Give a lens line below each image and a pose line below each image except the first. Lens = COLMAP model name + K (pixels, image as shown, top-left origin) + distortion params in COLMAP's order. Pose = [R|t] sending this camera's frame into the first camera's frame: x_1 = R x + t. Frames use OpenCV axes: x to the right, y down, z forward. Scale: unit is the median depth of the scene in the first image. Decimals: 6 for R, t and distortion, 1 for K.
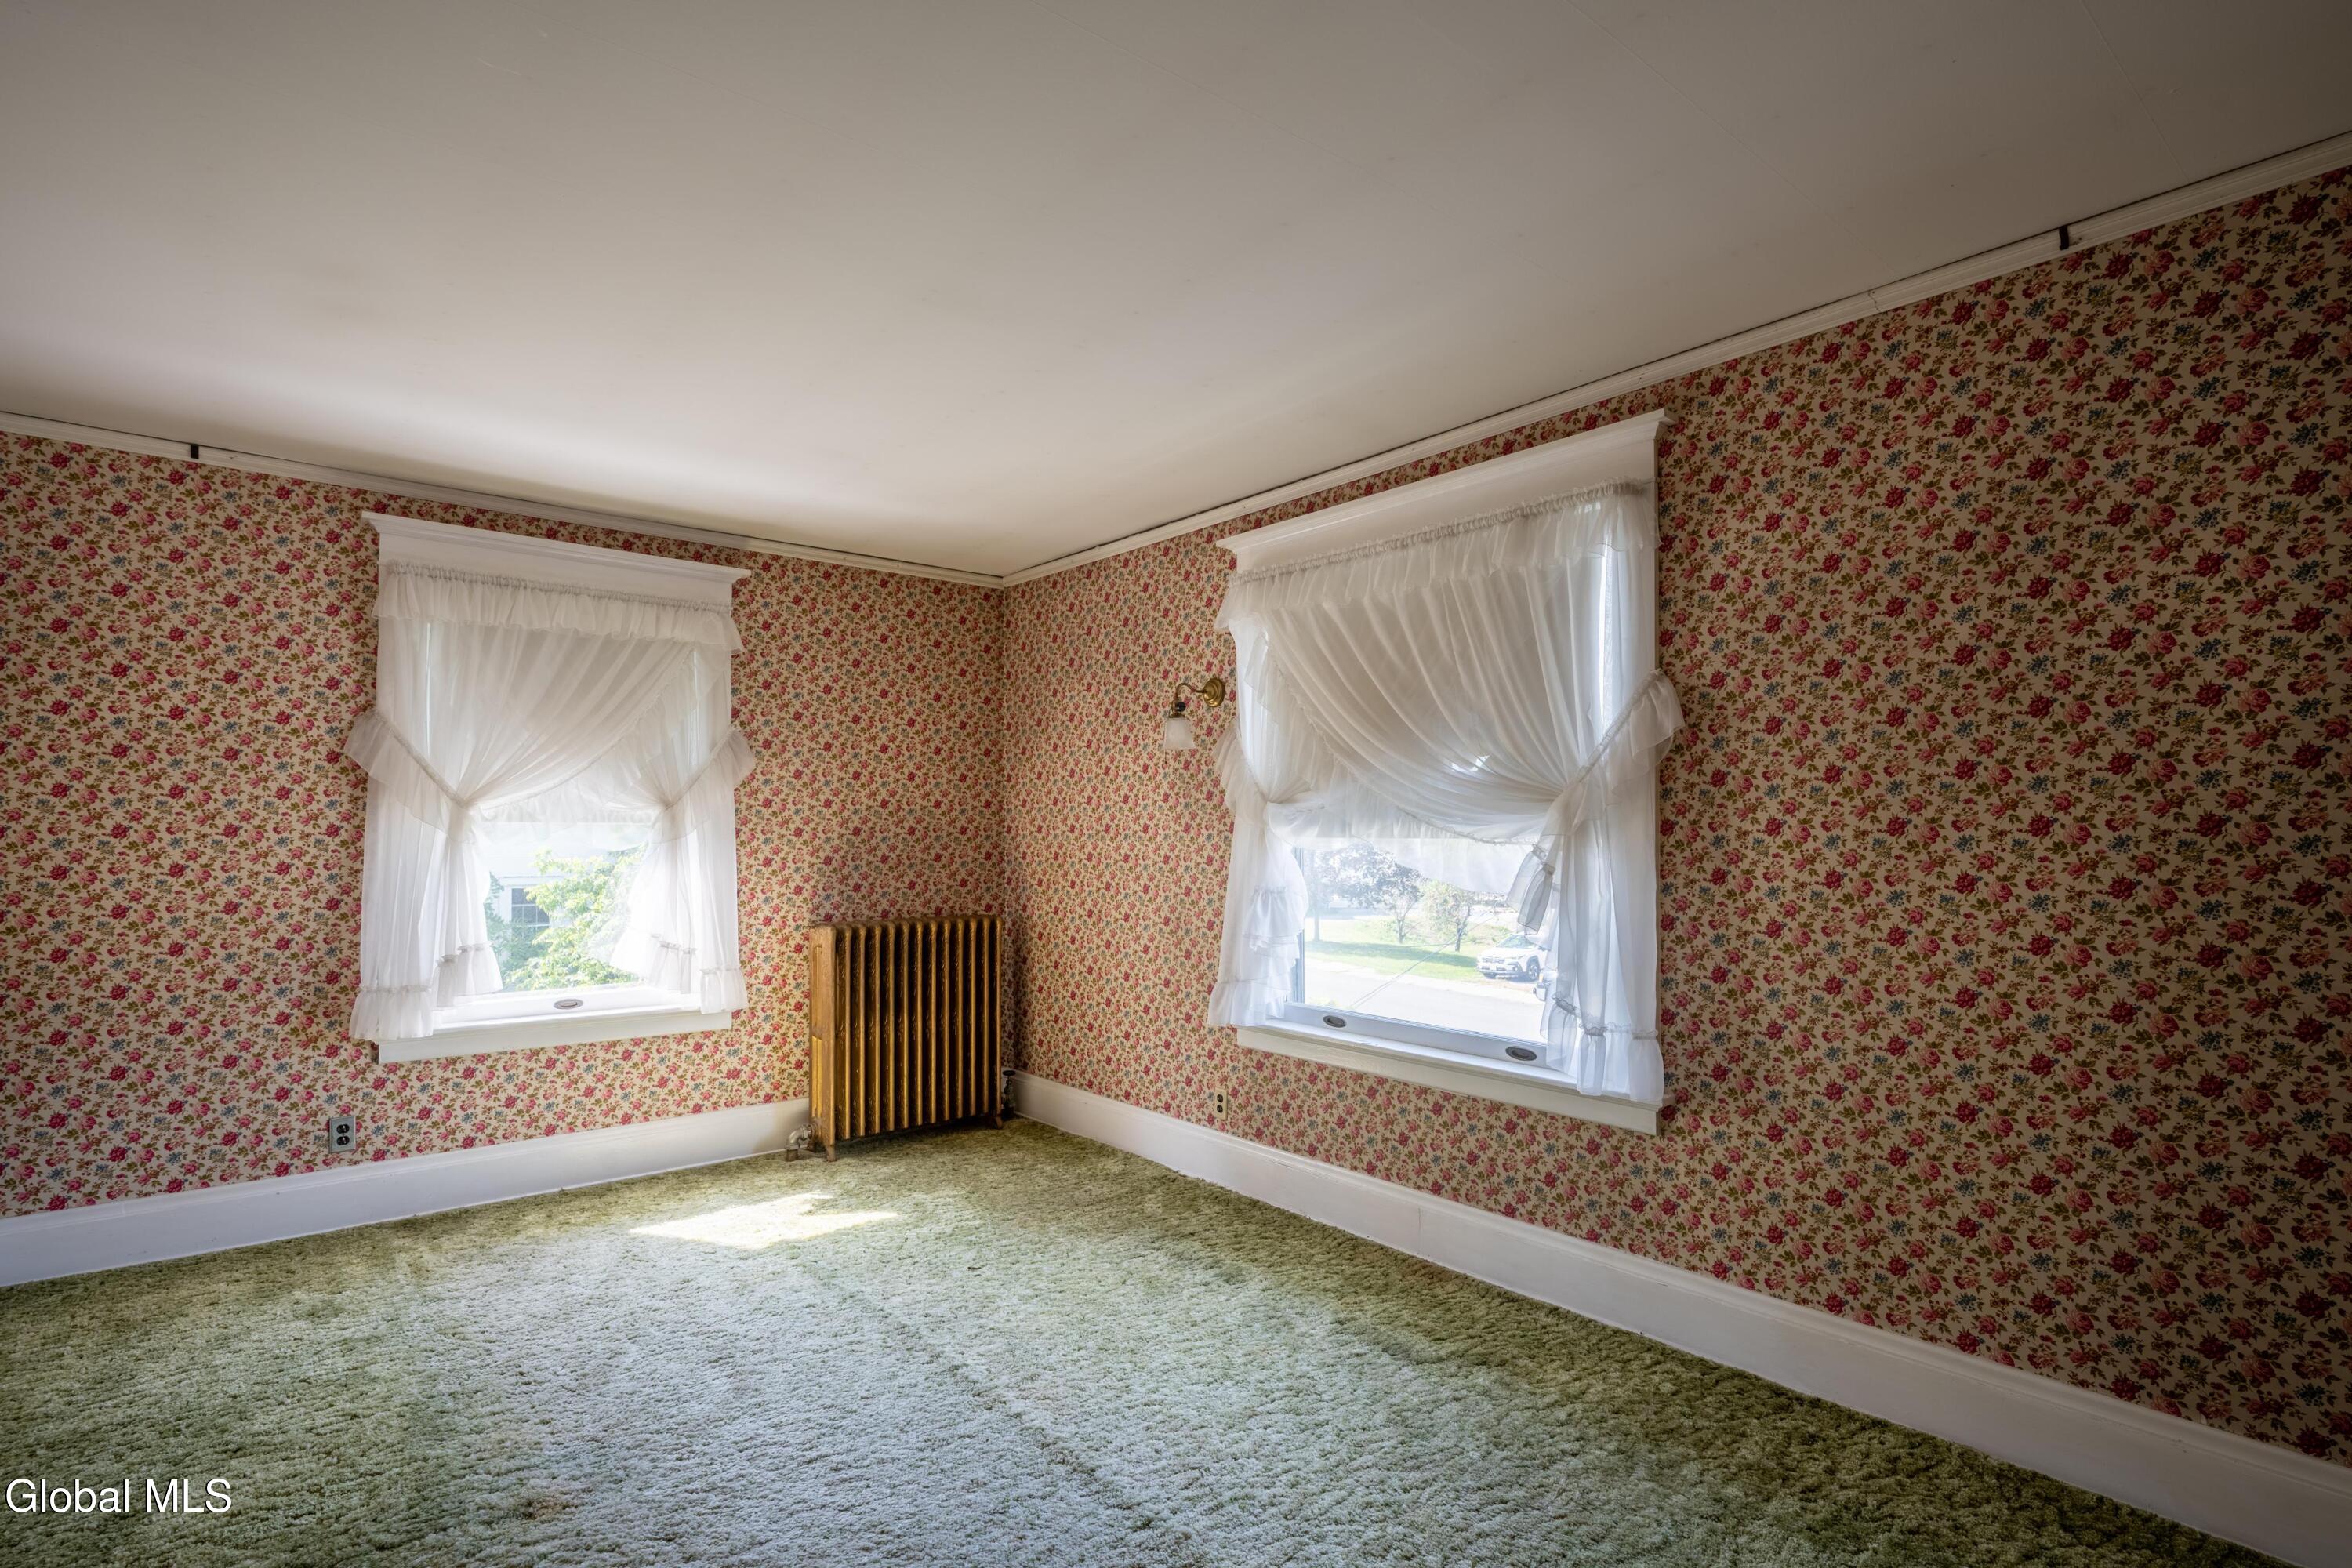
lens RADIAL K [[1127.2, 0, 1183.8], [0, 1127.2, 833.6], [0, 0, 1]] dist [-0.005555, -0.000634]
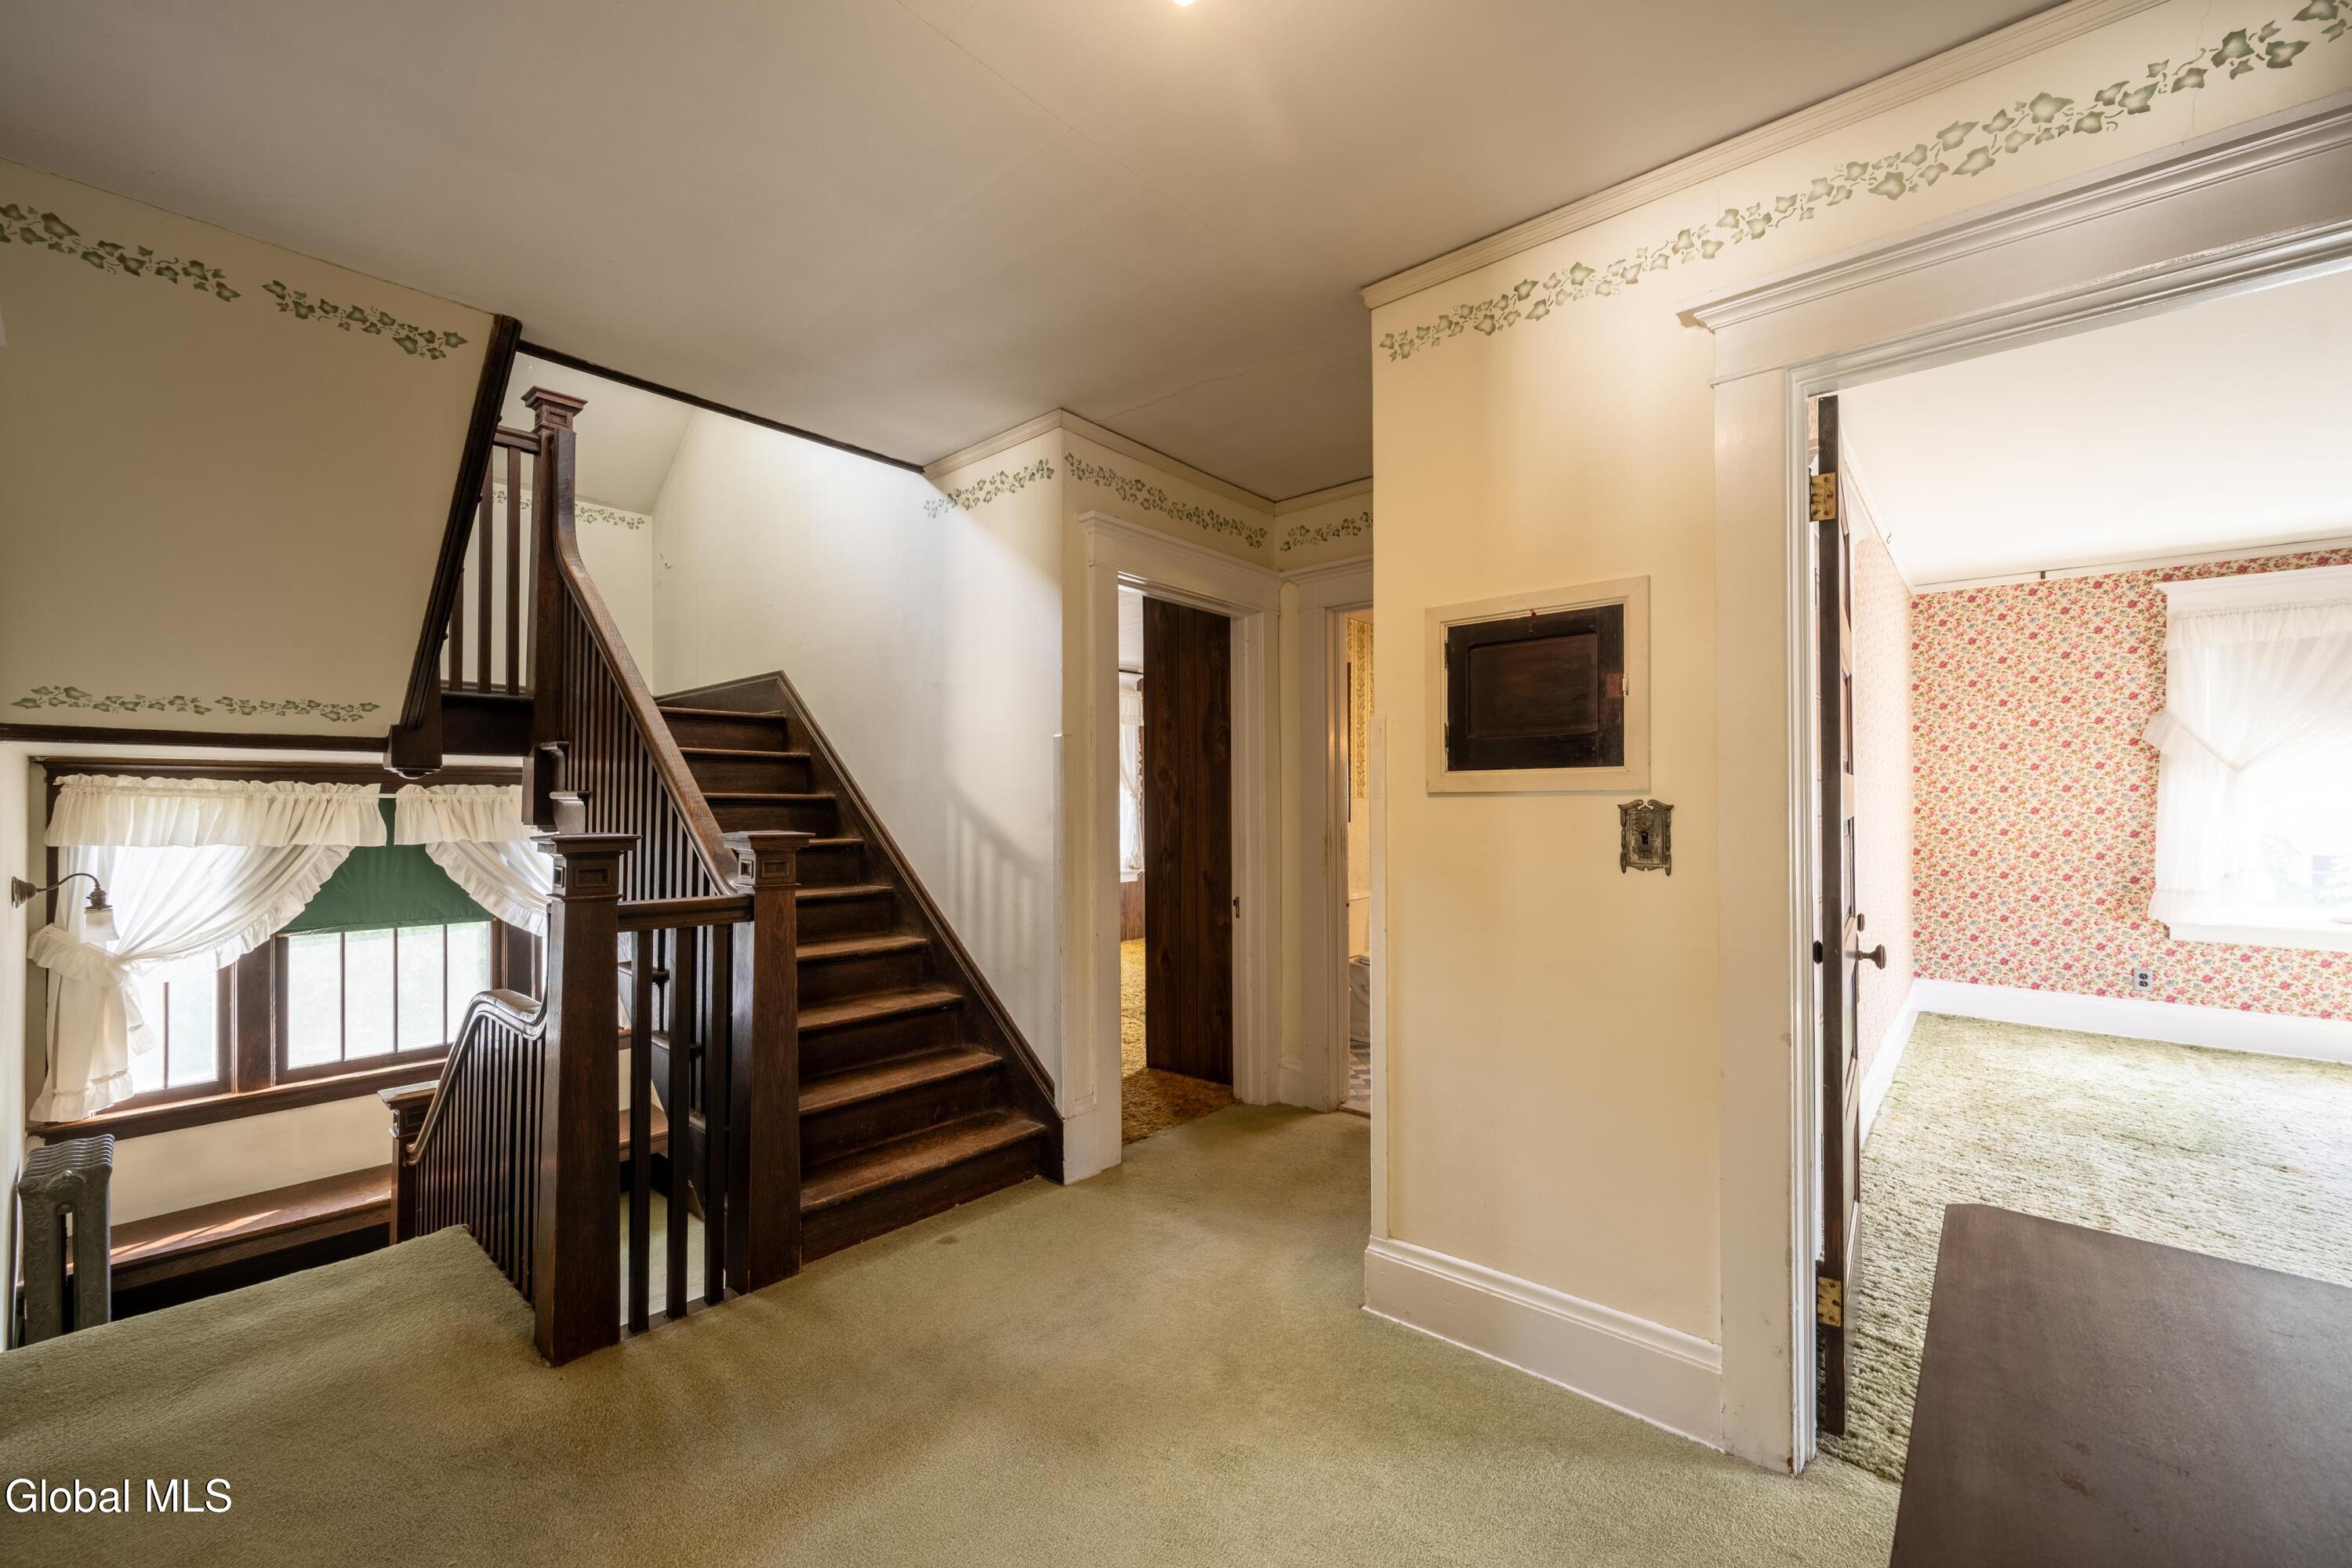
lens RADIAL K [[943.7, 0, 1174.8], [0, 943.7, 789.8], [0, 0, 1]] dist [0.000712, 0.000531]
pose [[0.154822, -0.008093, -0.987909, 0.355744], [0.000458, 0.999967, -0.008120, 0.010043], [0.987942, 0.000805, 0.154821, -0.551570]]
